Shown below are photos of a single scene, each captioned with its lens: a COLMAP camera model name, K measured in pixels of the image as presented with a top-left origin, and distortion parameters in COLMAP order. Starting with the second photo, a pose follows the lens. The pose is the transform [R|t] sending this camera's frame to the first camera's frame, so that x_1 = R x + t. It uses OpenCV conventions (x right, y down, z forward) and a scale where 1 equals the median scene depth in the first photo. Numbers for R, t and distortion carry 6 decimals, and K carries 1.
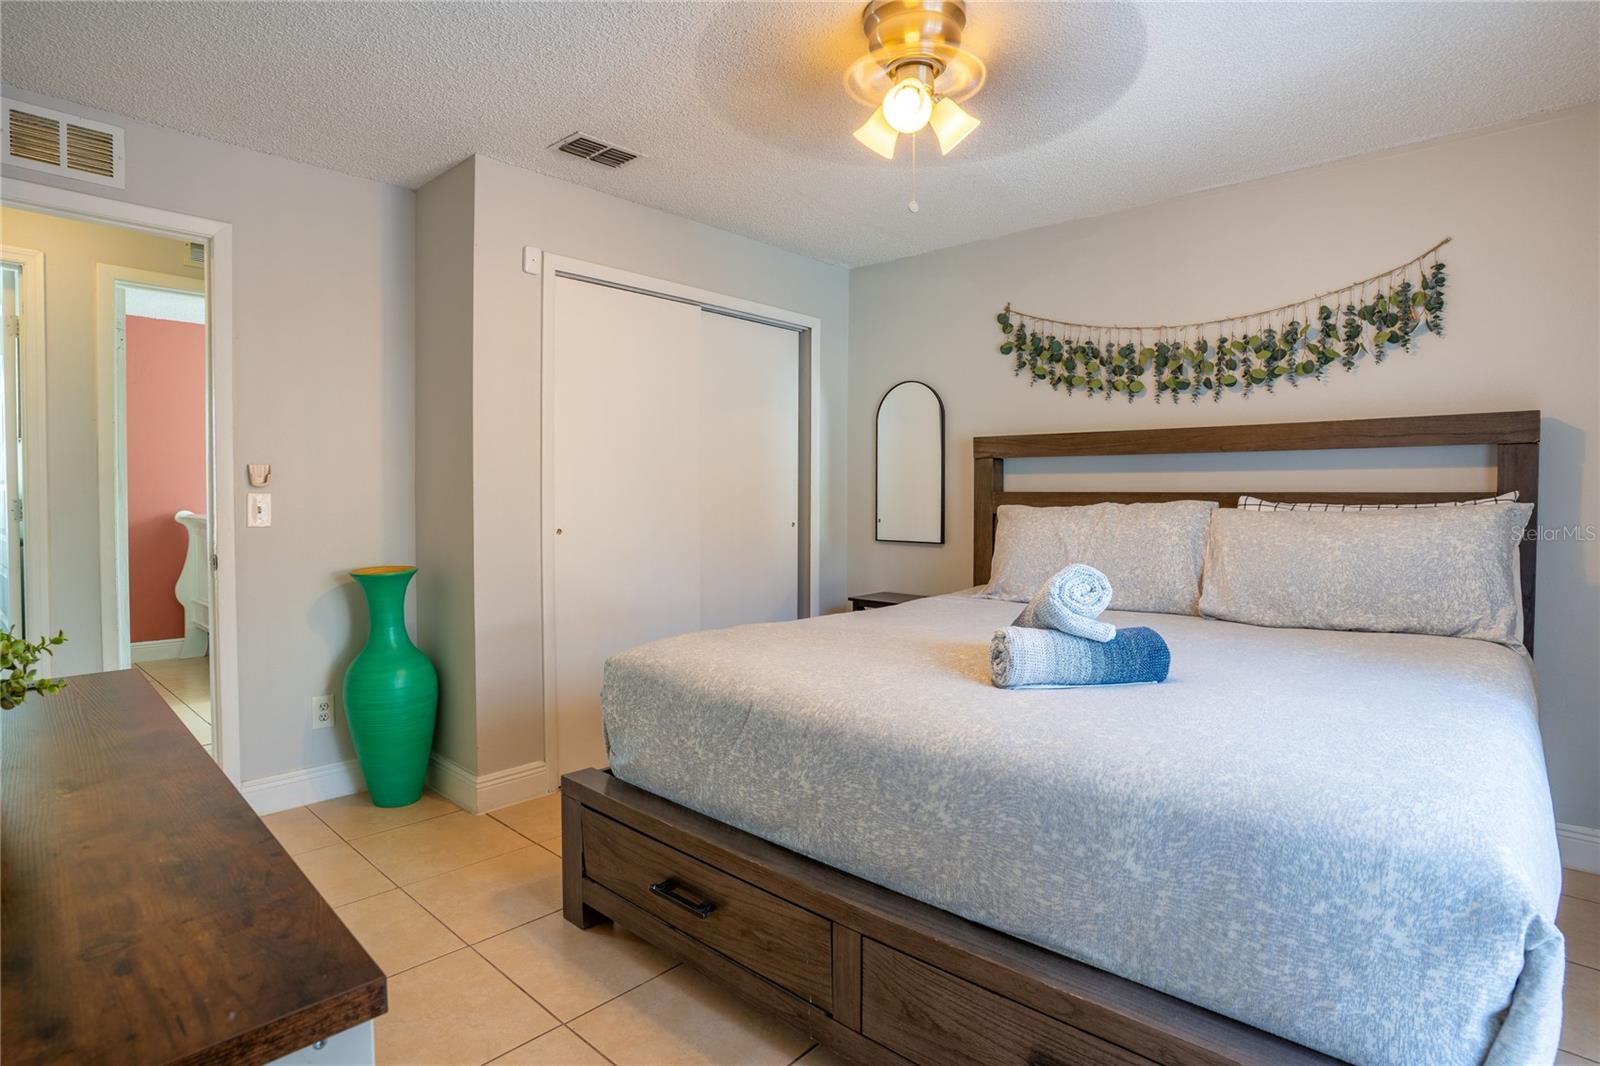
lens RADIAL K [[842.2, 0, 797.2], [0, 842.2, 513.9], [0, 0, 1]] dist [-0.066127, 0.046523]
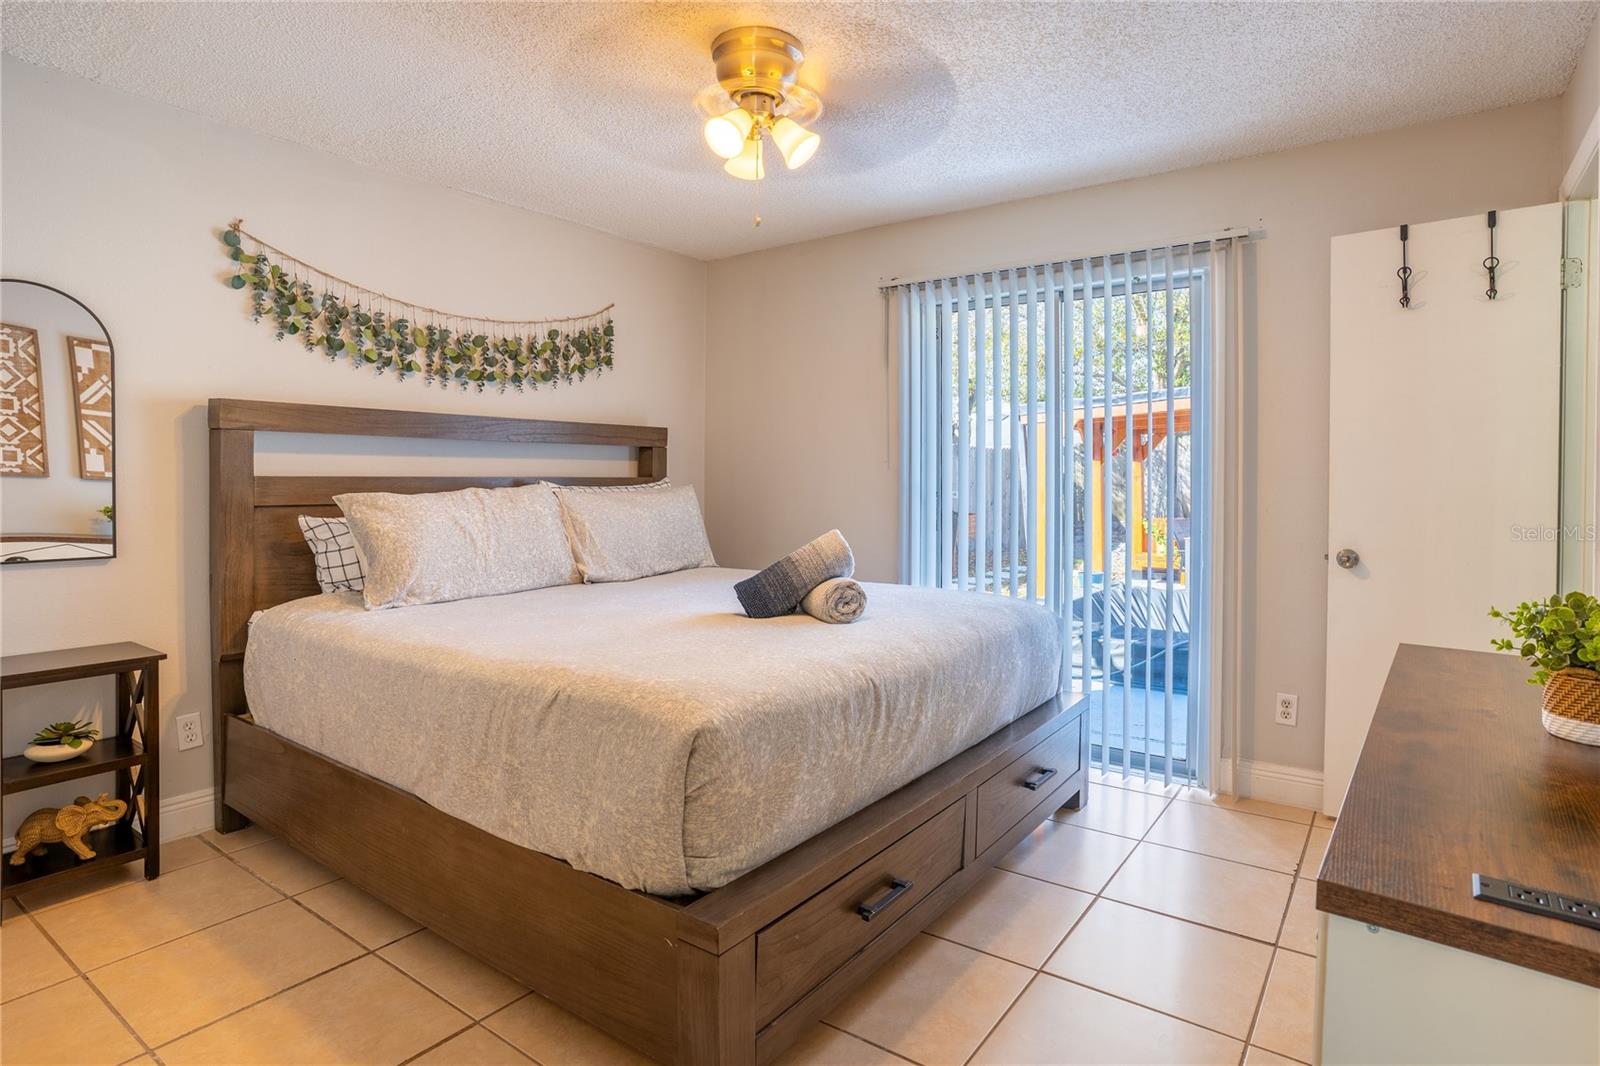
lens RADIAL K [[855.0, 0, 800.9], [0, 855.0, 499.2], [0, 0, 1]] dist [-0.000609, -0.000003]
pose [[-0.089650, -0.022396, 0.995721, -0.754723], [0.029003, 0.999264, 0.025087, -0.016141], [-0.995551, 0.031128, -0.088934, 0.809312]]
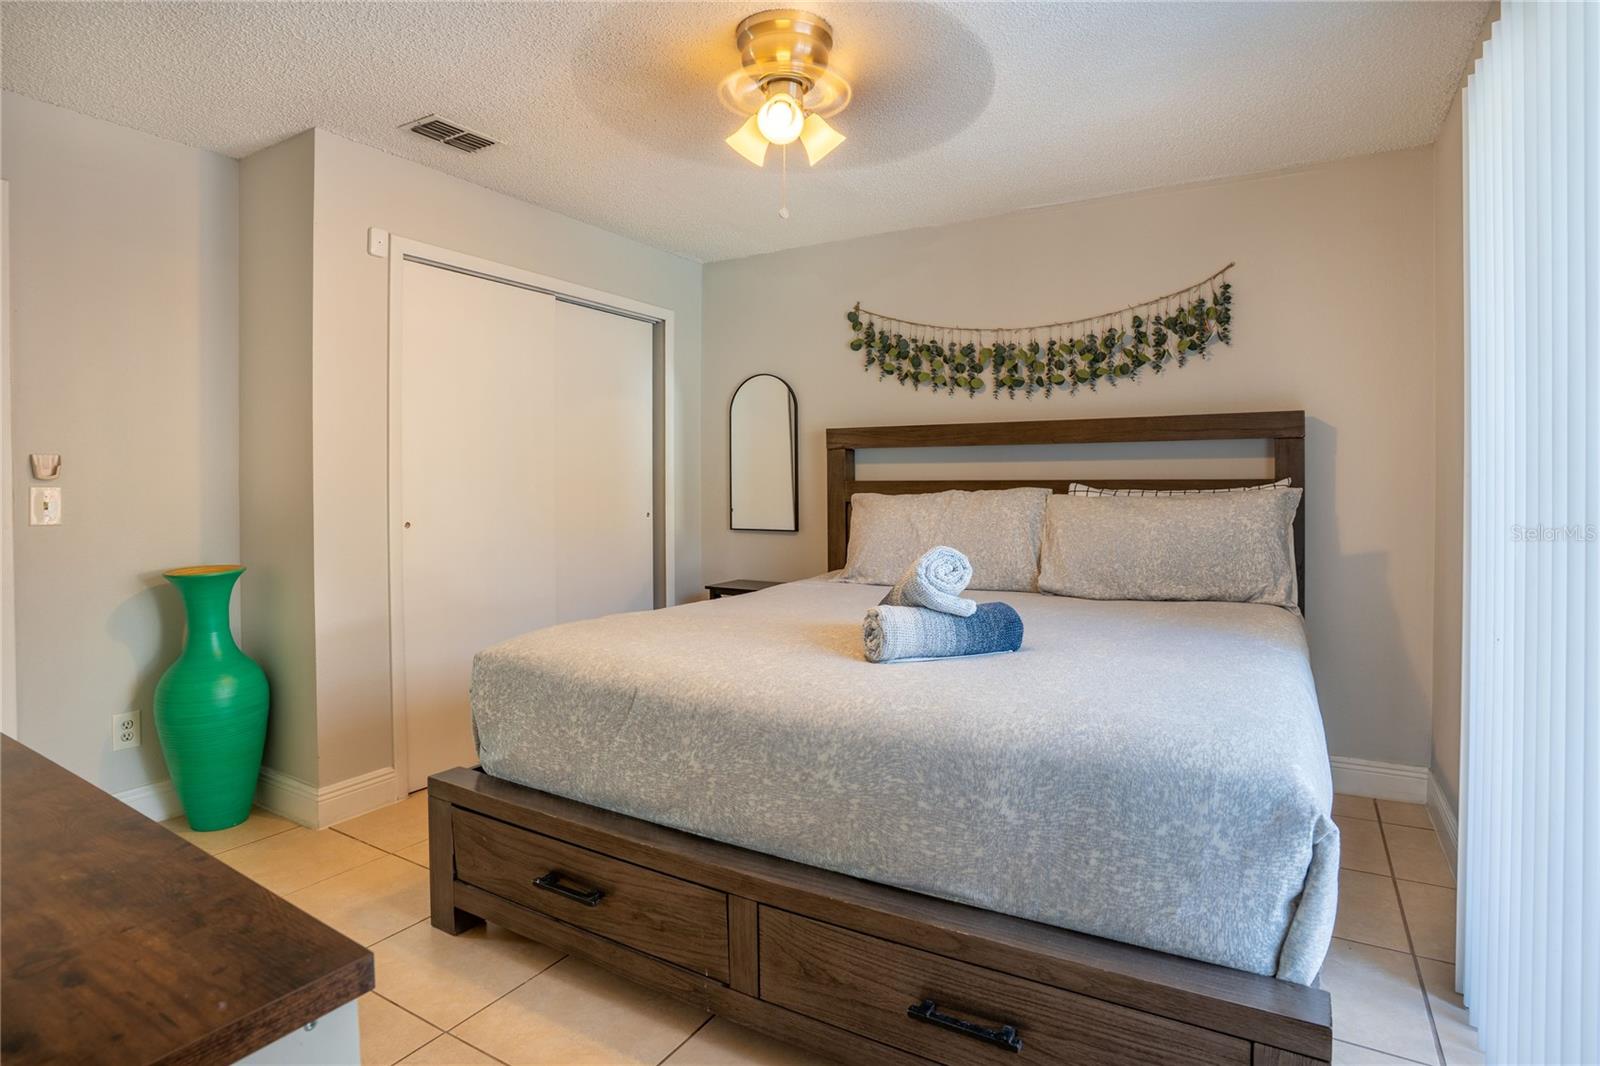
lens RADIAL K [[872.9, 0, 769.3], [0, 872.9, 482.0], [0, 0, 1]] dist [-0.060058, 0.057103]
pose [[0.982042, -0.005907, 0.188569, -0.091883], [0.010562, 0.999664, -0.023688, -0.000098], [-0.188365, 0.025254, 0.981774, -0.074839]]
